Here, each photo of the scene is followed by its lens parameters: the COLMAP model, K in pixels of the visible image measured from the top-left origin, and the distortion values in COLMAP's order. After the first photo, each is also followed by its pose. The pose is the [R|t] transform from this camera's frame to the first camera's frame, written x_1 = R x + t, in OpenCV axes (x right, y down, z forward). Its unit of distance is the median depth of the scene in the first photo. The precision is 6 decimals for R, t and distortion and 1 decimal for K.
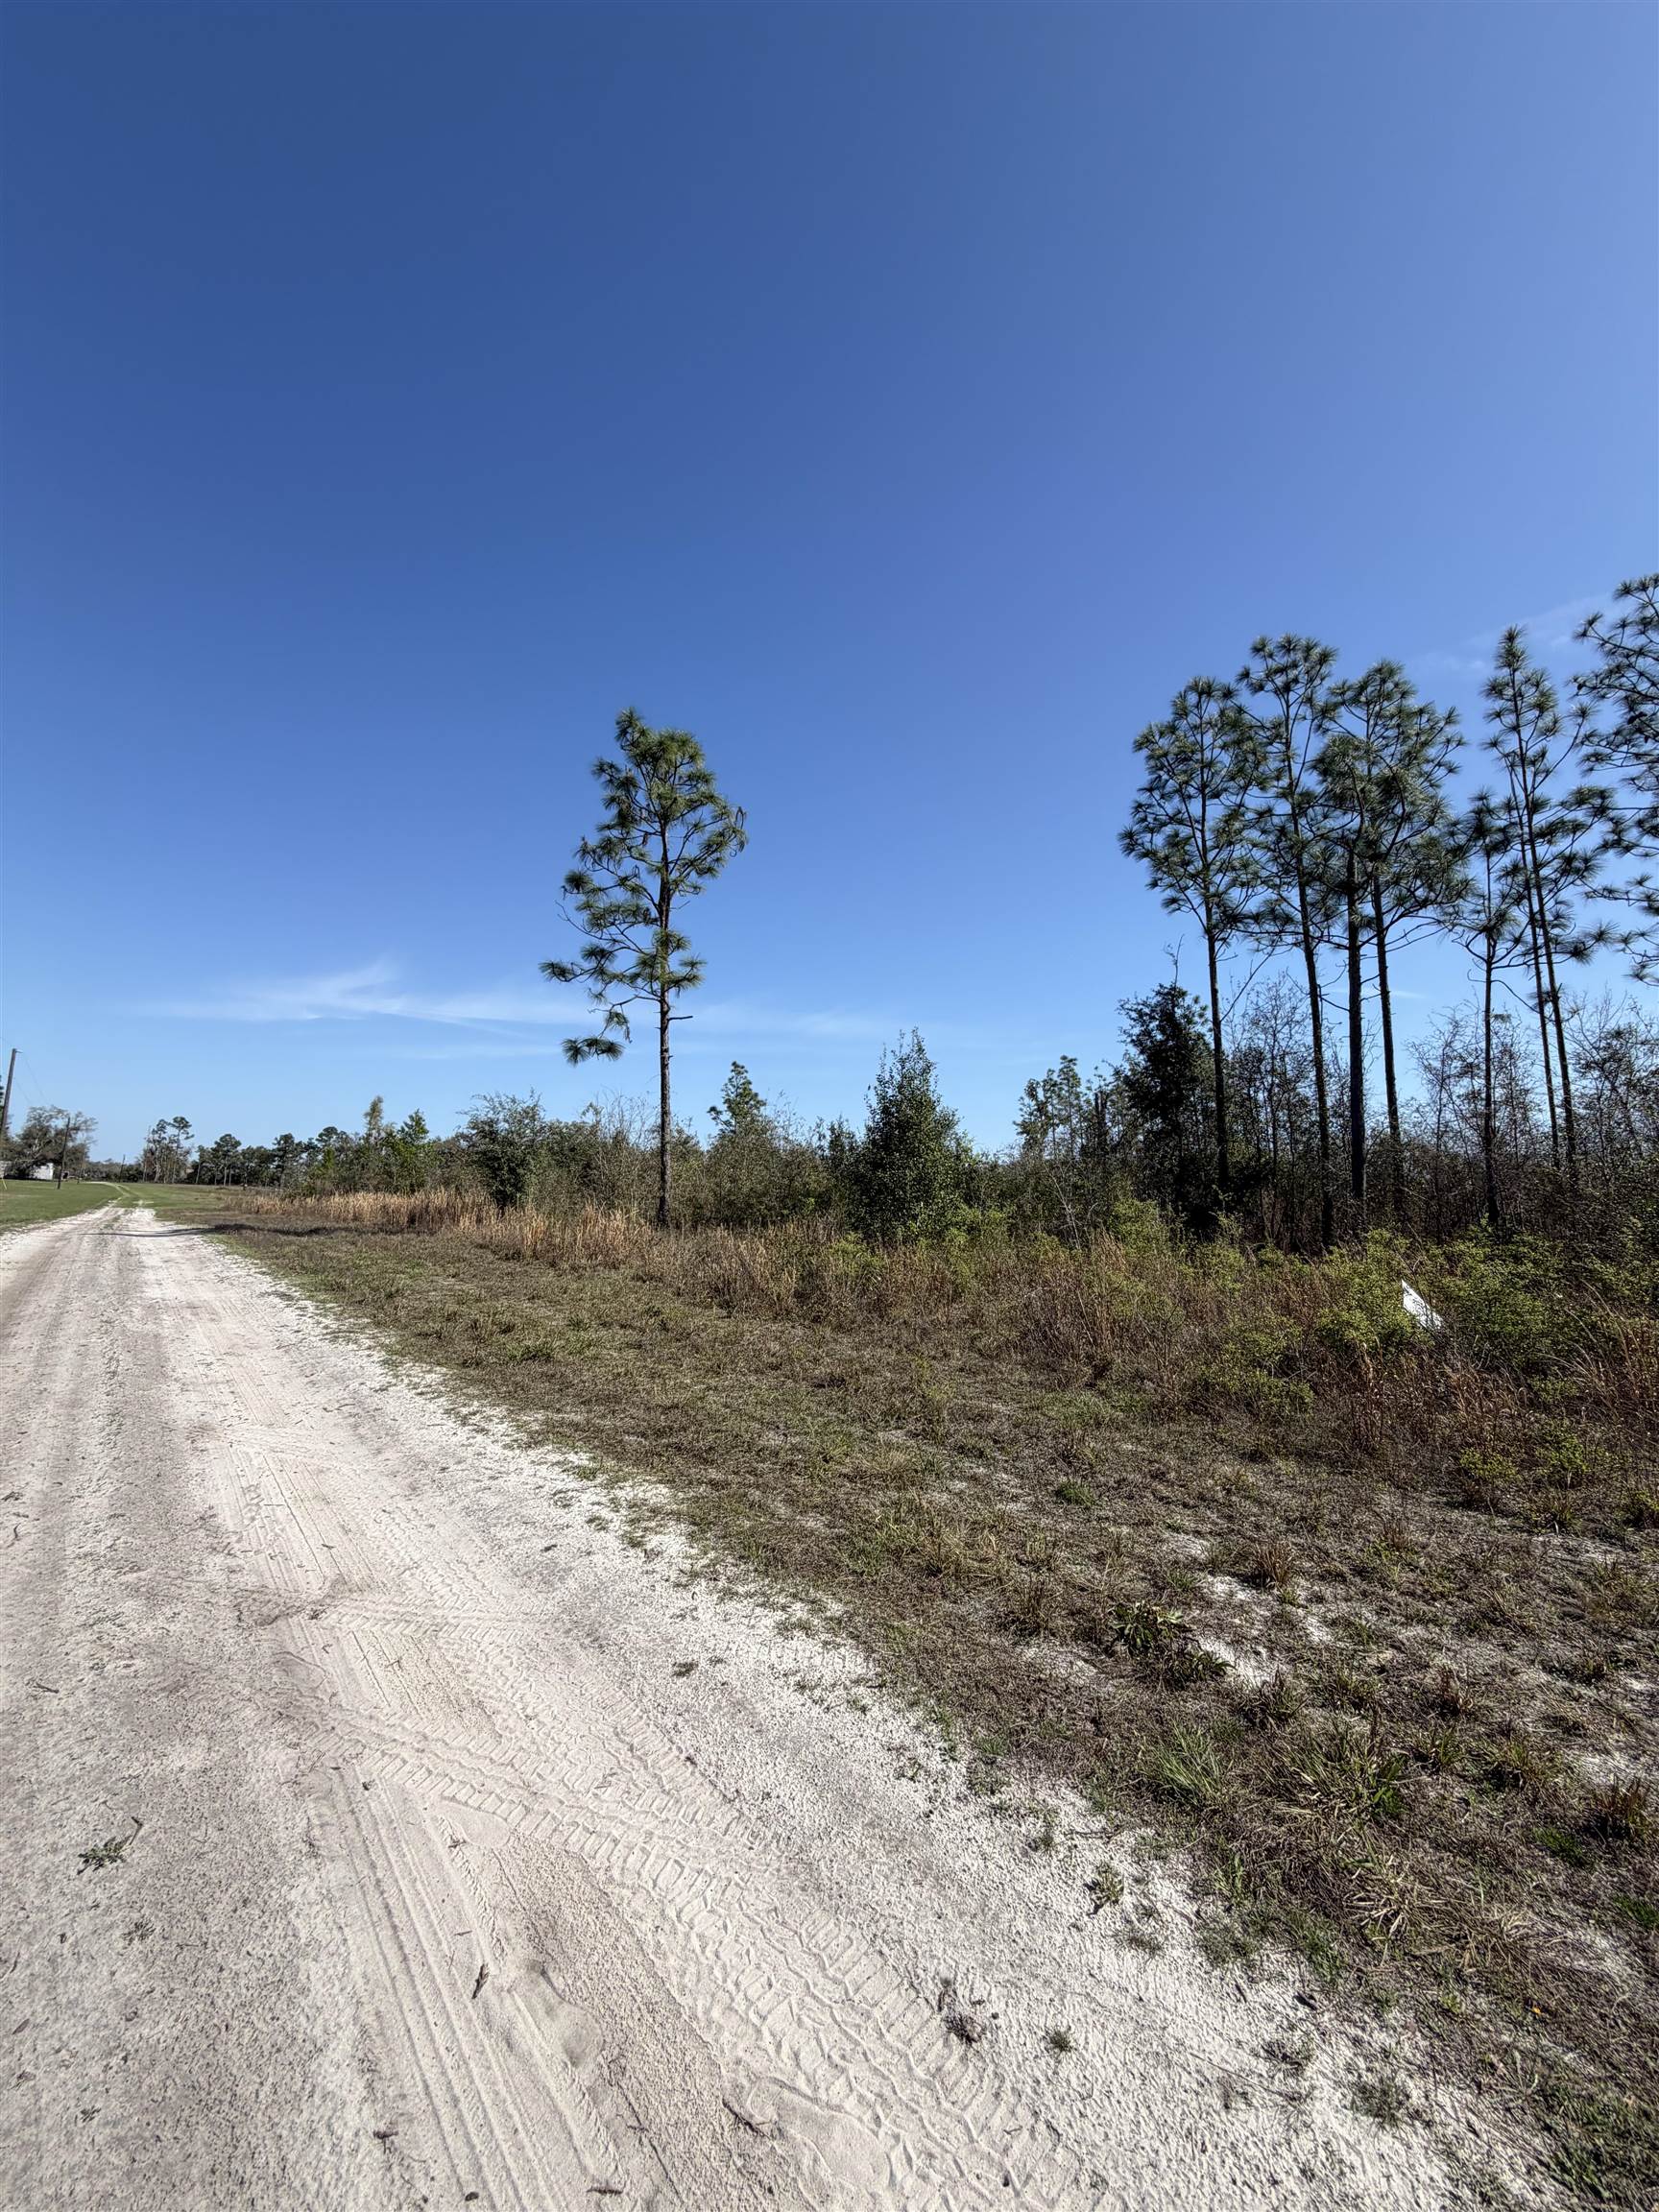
lens RADIAL K [[879.4, 0, 829.5], [0, 879.4, 1106.0], [0, 0, 1]] dist [0.001614, -0.000238]
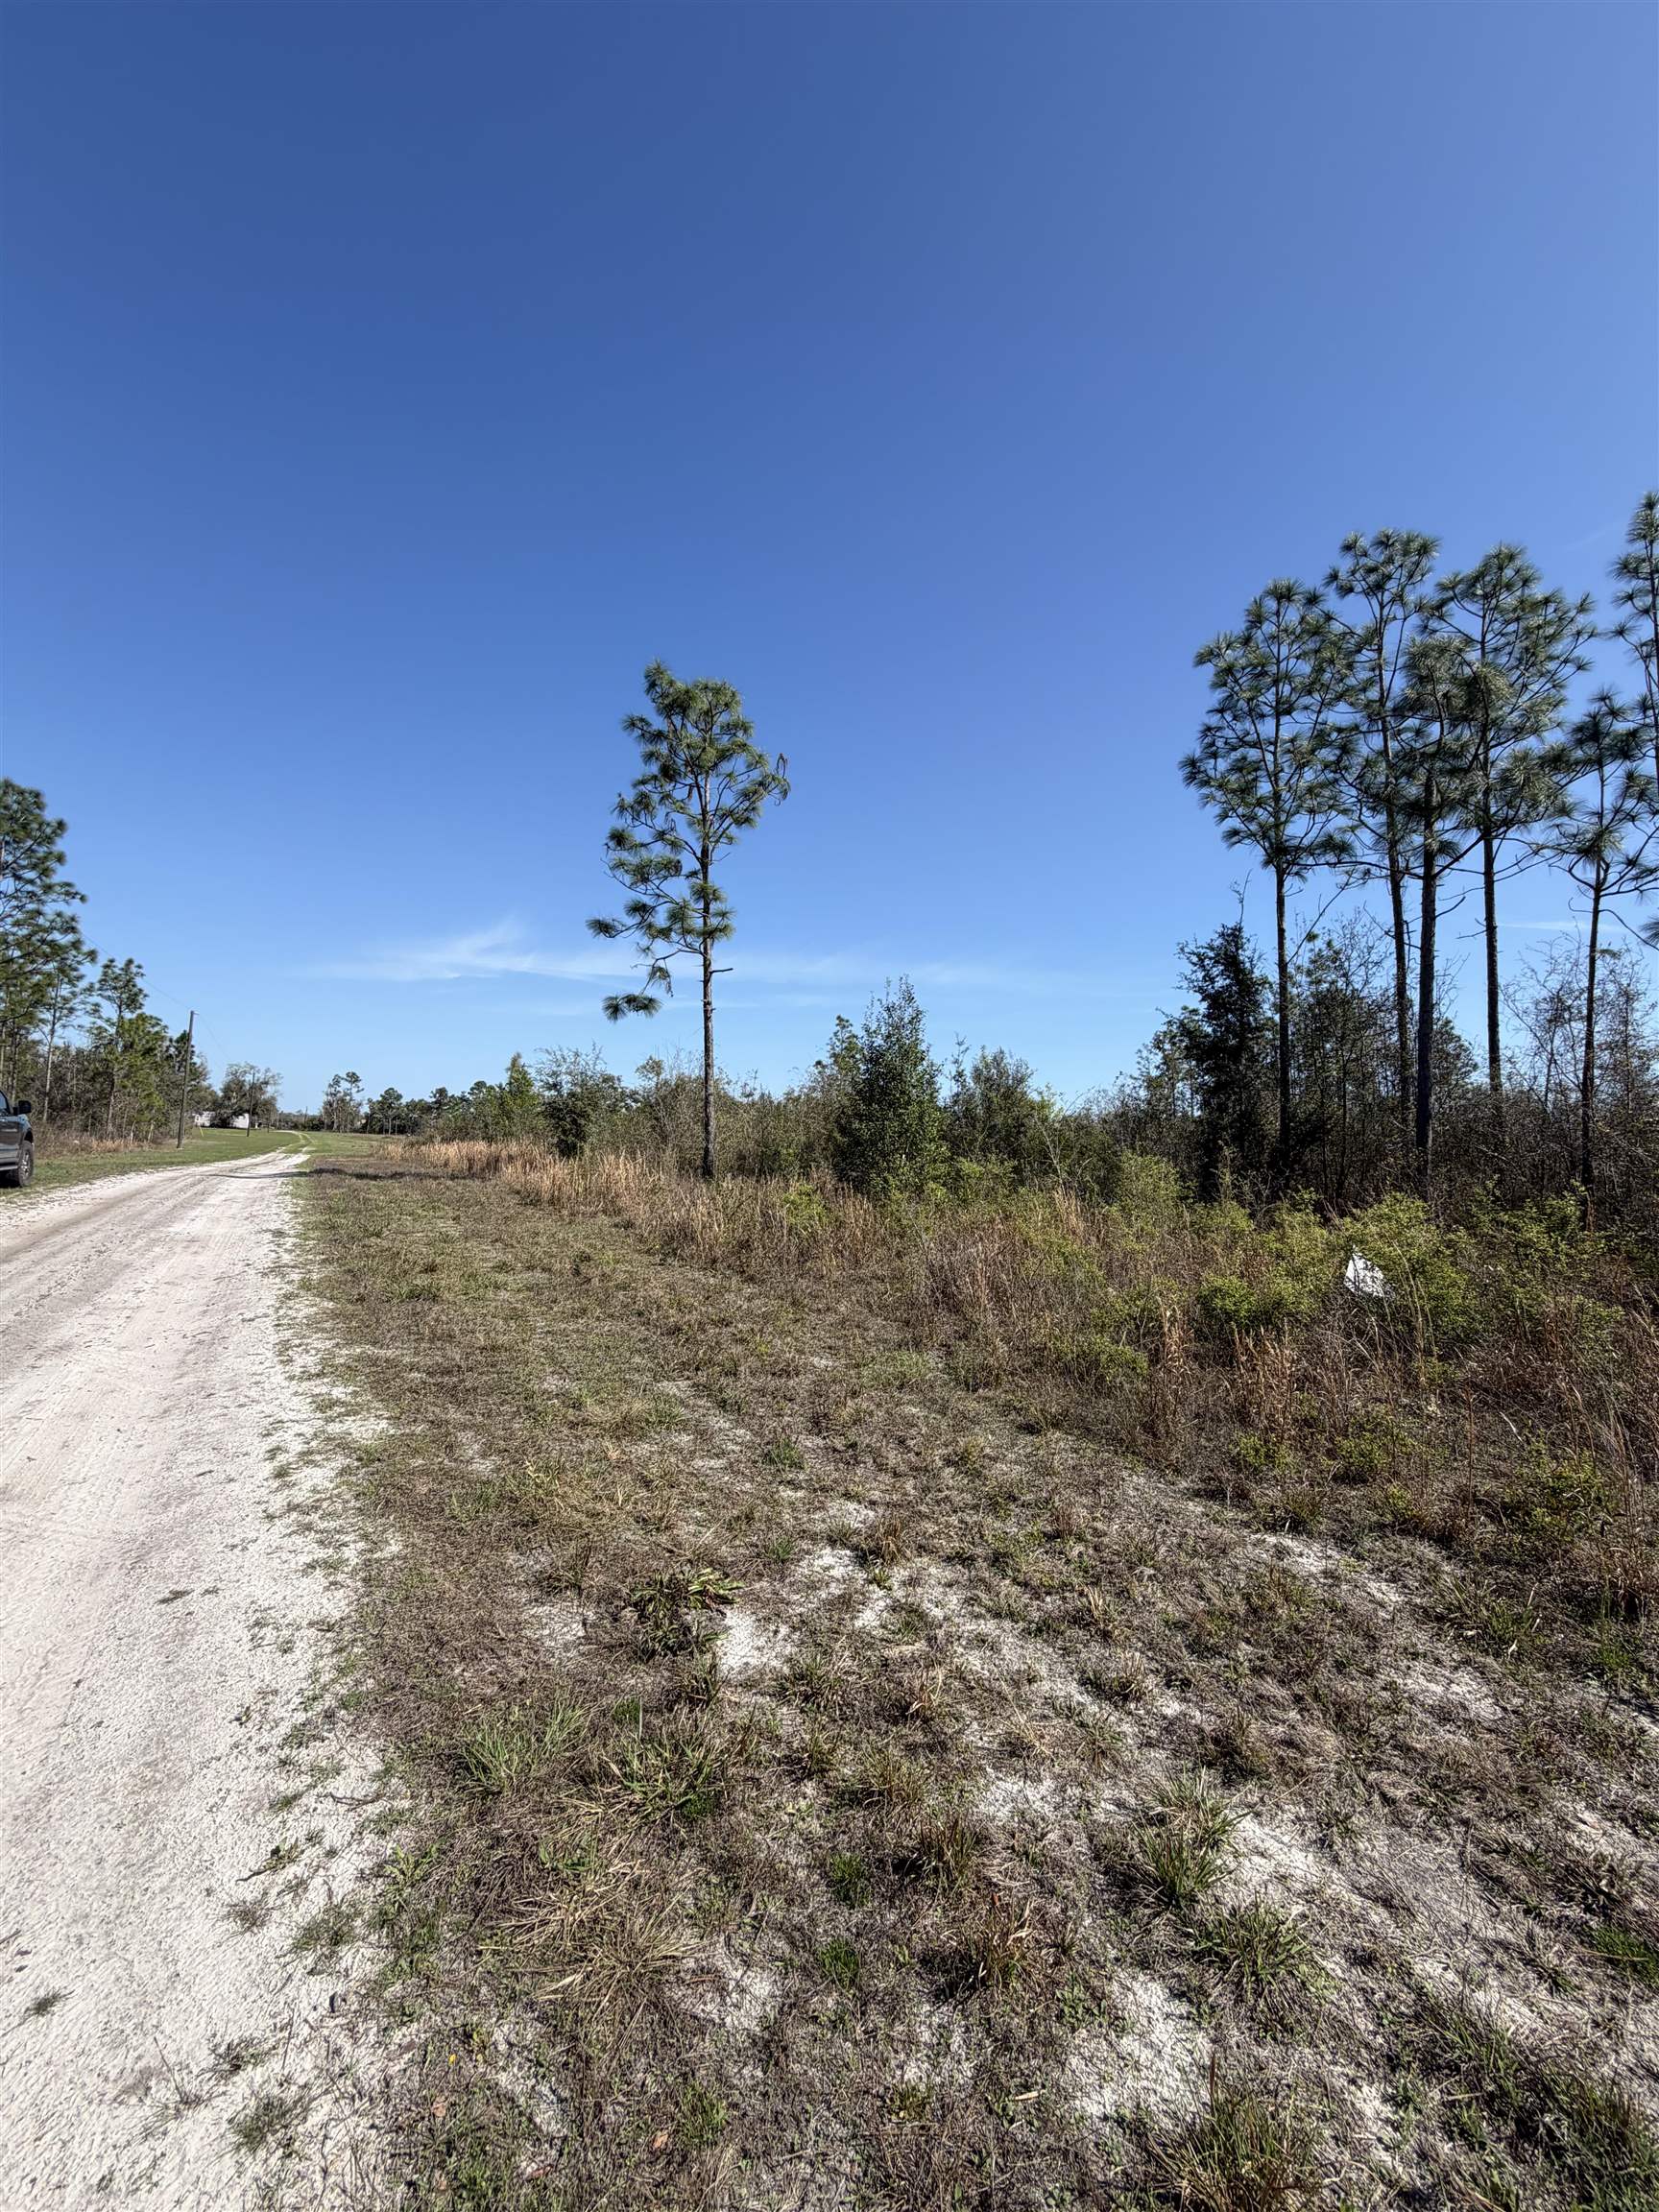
lens RADIAL K [[877.1, 0, 825.9], [0, 877.1, 1101.9], [0, 0, 1]] dist [0.000411, 0.000091]
pose [[0.989324, 0.003396, -0.145692, 0.099974], [0.003461, 0.998899, 0.046787, 0.003115], [0.145690, -0.046792, 0.988223, 0.018147]]
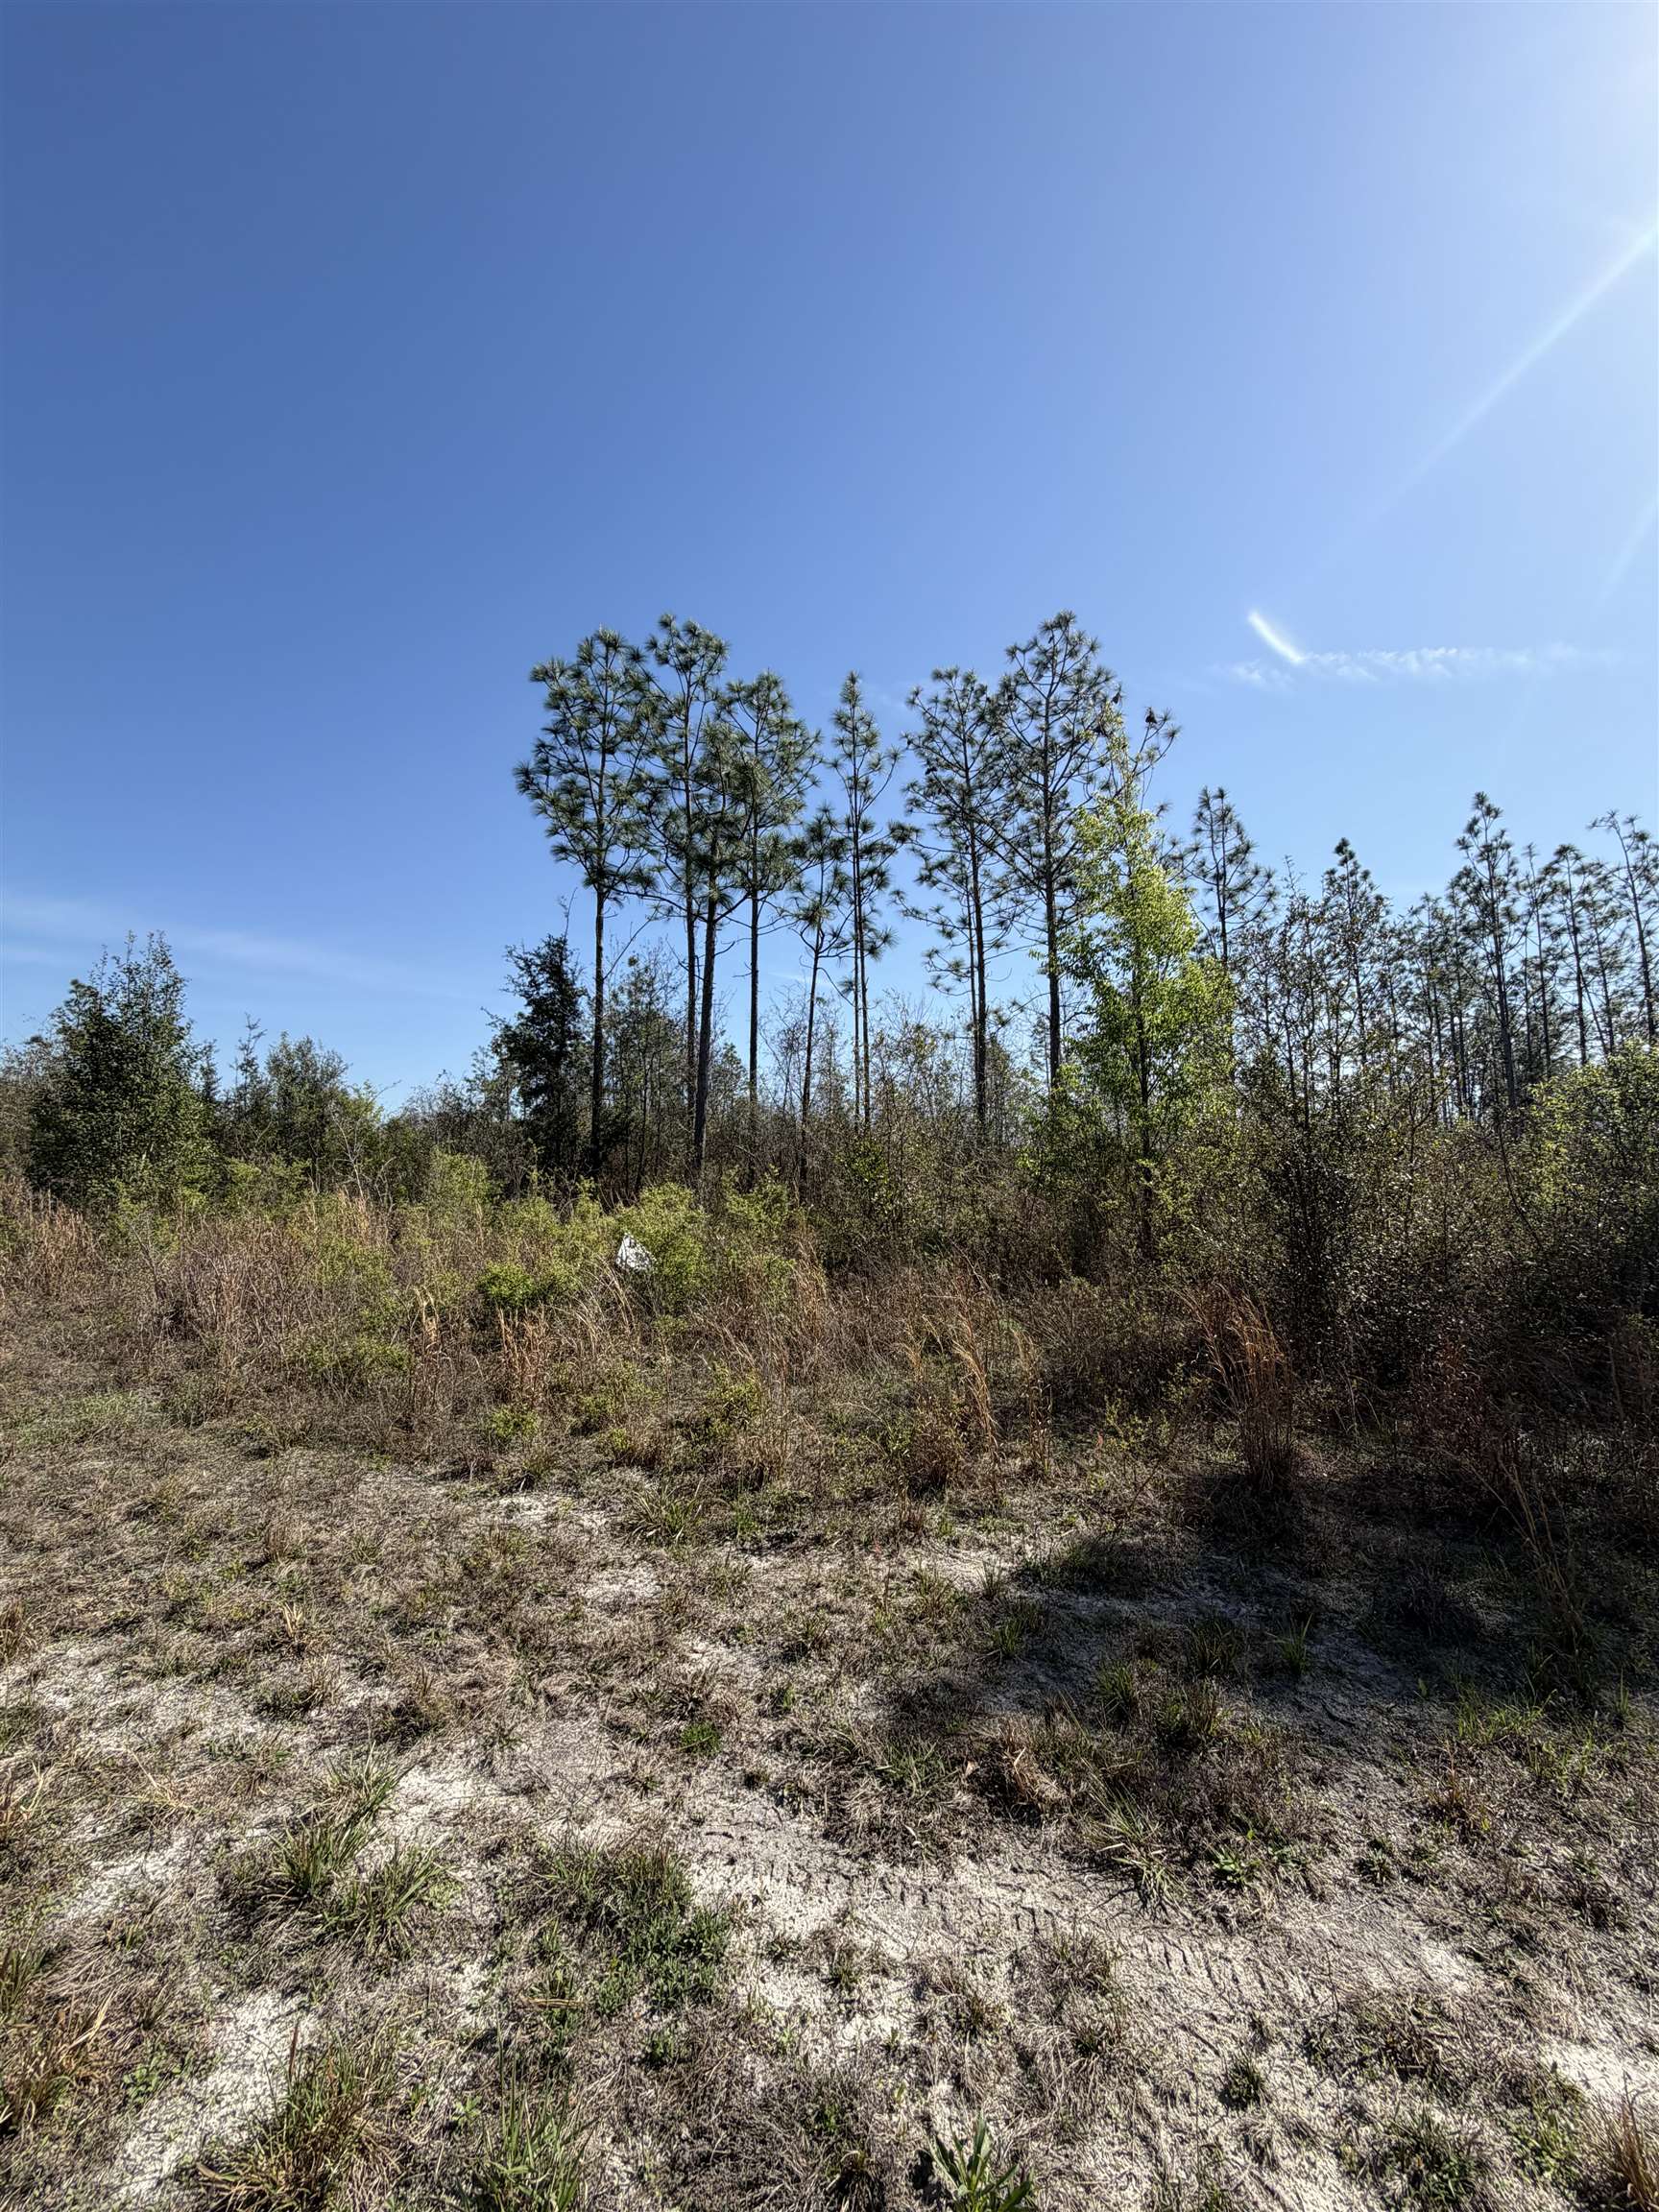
lens RADIAL K [[881.1, 0, 826.9], [0, 881.1, 1097.8], [0, 0, 1]] dist [-0.000221, 0.000229]
pose [[0.838286, 0.039700, 0.543783, 0.115103], [-0.057831, 0.998194, 0.016277, 0.007223], [-0.542154, -0.045092, 0.839068, 0.012270]]
